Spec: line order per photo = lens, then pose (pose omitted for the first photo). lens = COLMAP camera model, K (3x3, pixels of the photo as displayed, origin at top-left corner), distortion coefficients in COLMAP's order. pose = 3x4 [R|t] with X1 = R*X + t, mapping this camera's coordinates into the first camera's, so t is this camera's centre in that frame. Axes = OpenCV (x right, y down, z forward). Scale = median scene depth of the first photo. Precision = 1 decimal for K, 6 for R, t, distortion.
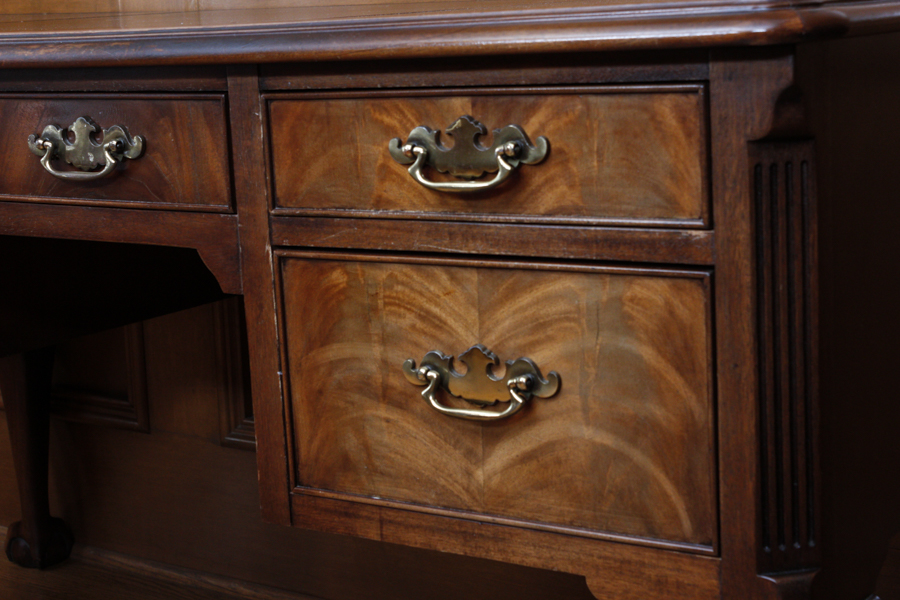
lens RADIAL K [[1657.7, 0, 451.2], [0, 1657.7, 301.4], [0, 0, 1]] dist [-0.019568, 0.000000]
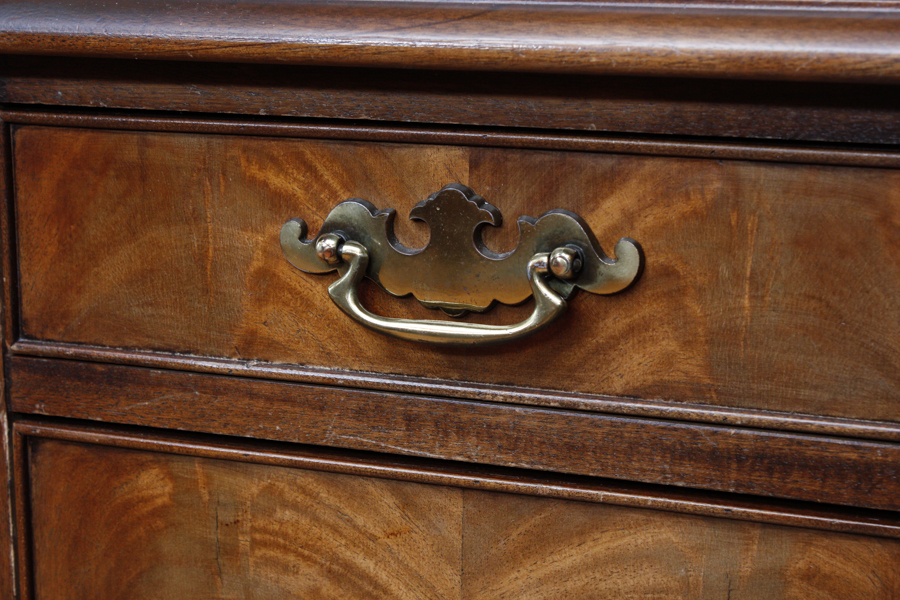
lens RADIAL K [[2060.2, 0, 449.5], [0, 2060.2, 300.4], [0, 0, 1]] dist [0.001181, 0.000000]
pose [[0.978178, 0.008767, 0.207582, -0.117216], [-0.013547, 0.999675, 0.021616, -0.090068], [-0.207325, -0.023957, 0.977979, 0.400491]]
